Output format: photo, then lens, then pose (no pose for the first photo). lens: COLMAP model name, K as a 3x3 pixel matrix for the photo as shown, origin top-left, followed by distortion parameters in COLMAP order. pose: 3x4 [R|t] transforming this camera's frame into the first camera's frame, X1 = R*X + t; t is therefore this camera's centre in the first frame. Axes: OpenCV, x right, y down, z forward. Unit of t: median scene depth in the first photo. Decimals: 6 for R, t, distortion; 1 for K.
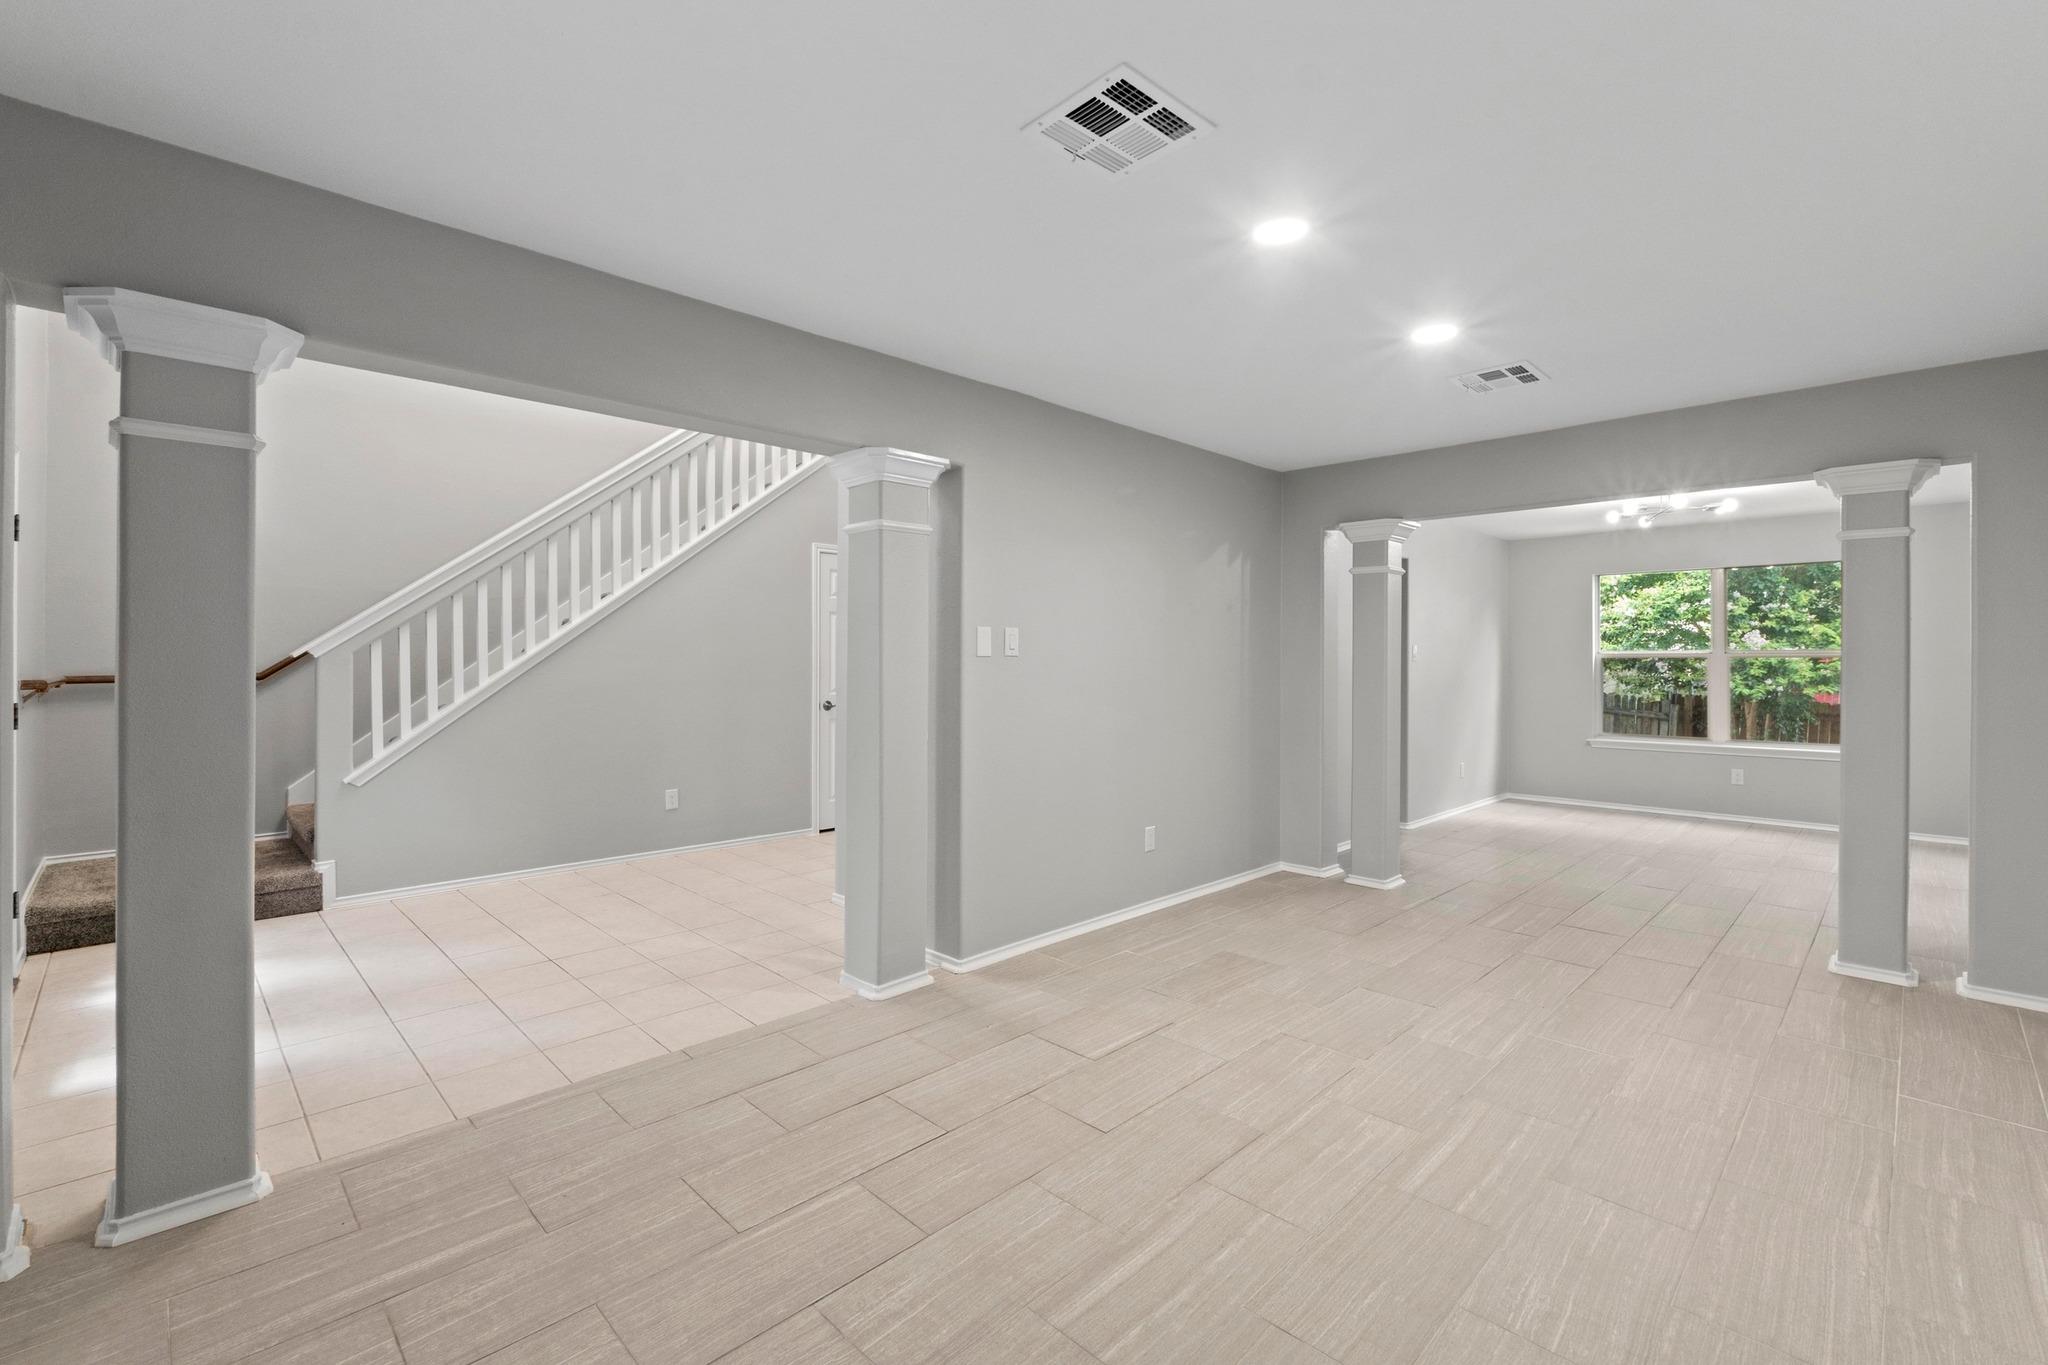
lens RADIAL K [[888.3, 0, 1026.9], [0, 888.3, 645.2], [0, 0, 1]] dist [-0.006764, 0.000673]
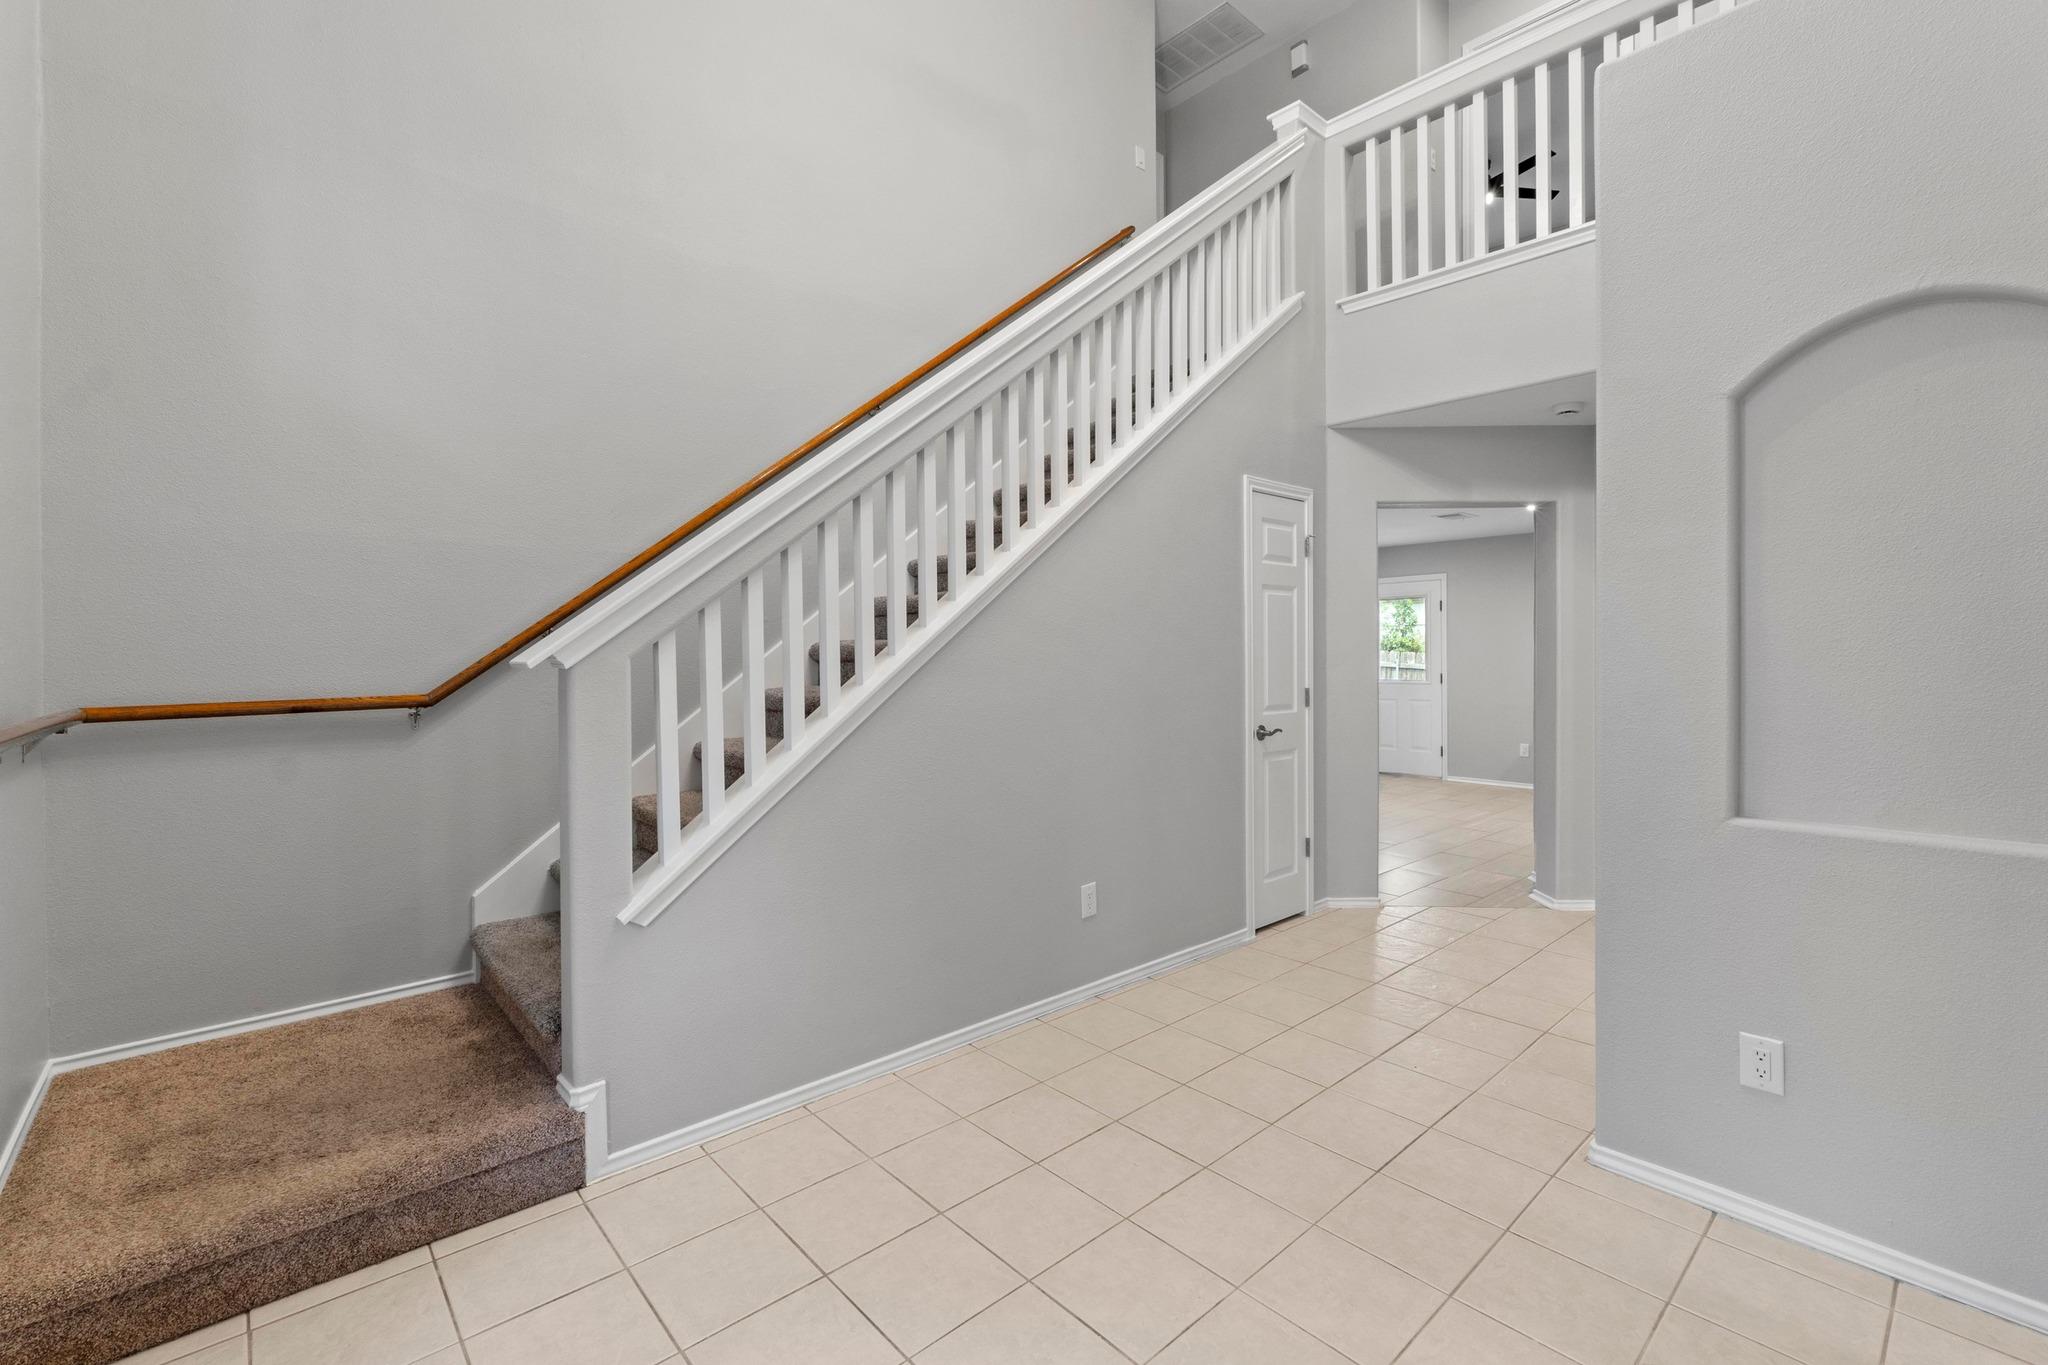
lens RADIAL K [[888.3, 0, 1028.1], [0, 888.3, 632.8], [0, 0, 1]] dist [-0.006764, 0.000673]
pose [[0.998772, -0.006156, -0.049154, -0.518820], [0.006019, 0.999978, -0.002941, -0.002741], [0.049171, 0.002642, 0.998787, 0.516172]]
